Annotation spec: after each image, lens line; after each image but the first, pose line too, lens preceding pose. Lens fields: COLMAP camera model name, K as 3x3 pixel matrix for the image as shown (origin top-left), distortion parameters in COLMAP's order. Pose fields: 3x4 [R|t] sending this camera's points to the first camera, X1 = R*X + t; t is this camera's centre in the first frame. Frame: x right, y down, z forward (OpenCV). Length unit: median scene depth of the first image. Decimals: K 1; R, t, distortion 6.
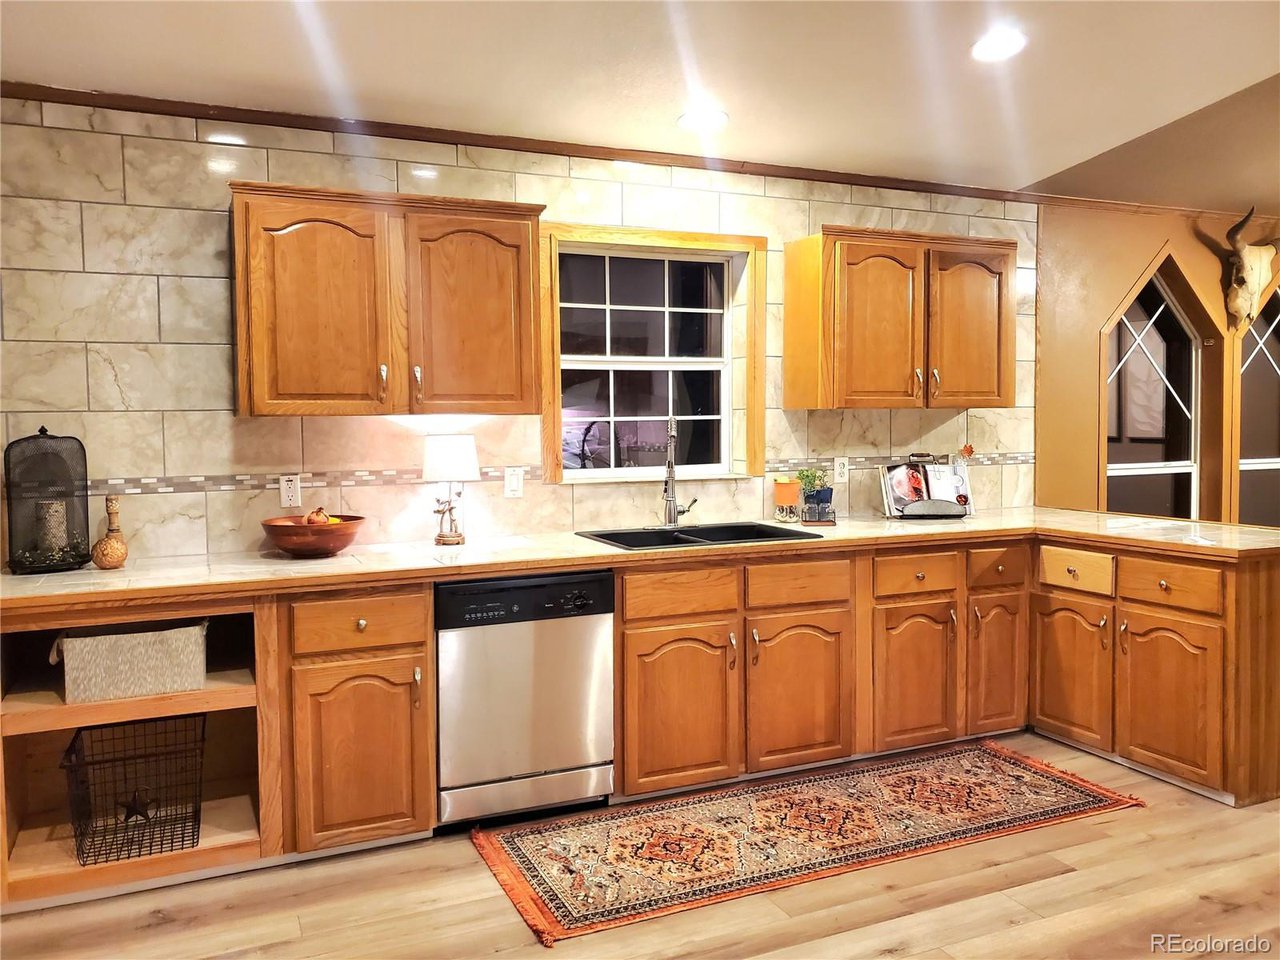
lens RADIAL K [[1003.6, 0, 640.0], [0, 1003.6, 480.0], [0, 0, 1]] dist [0.025214, 0.007292]
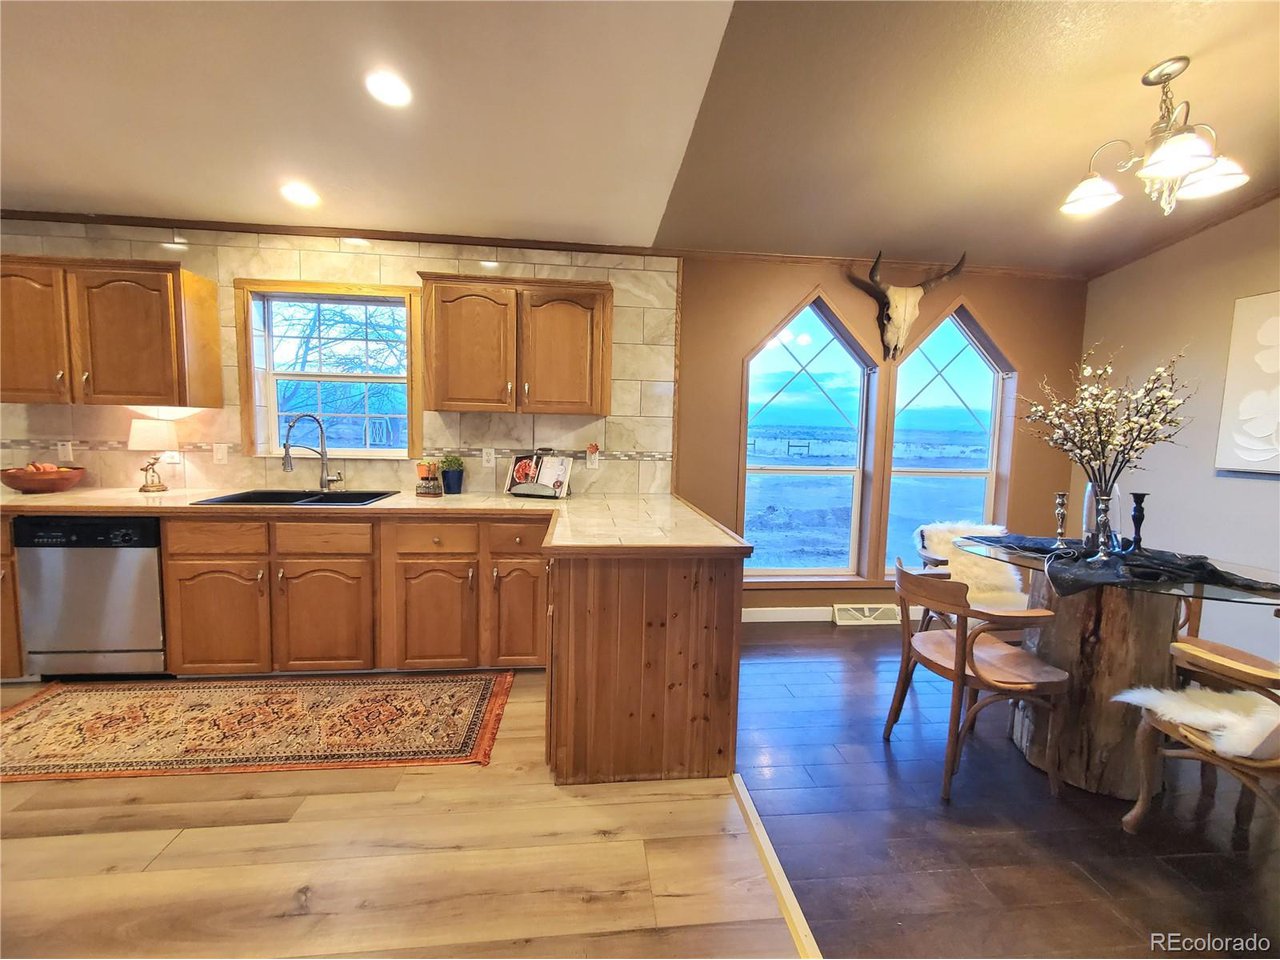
lens RADIAL K [[520.3, 0, 640.0], [0, 520.3, 480.0], [0, 0, 1]] dist [-0.001073, -0.000064]
pose [[0.947100, 0.060125, -0.315256, 0.790489], [-0.050739, 0.997992, 0.037903, -0.021653], [0.316902, -0.019902, 0.948250, 0.494484]]
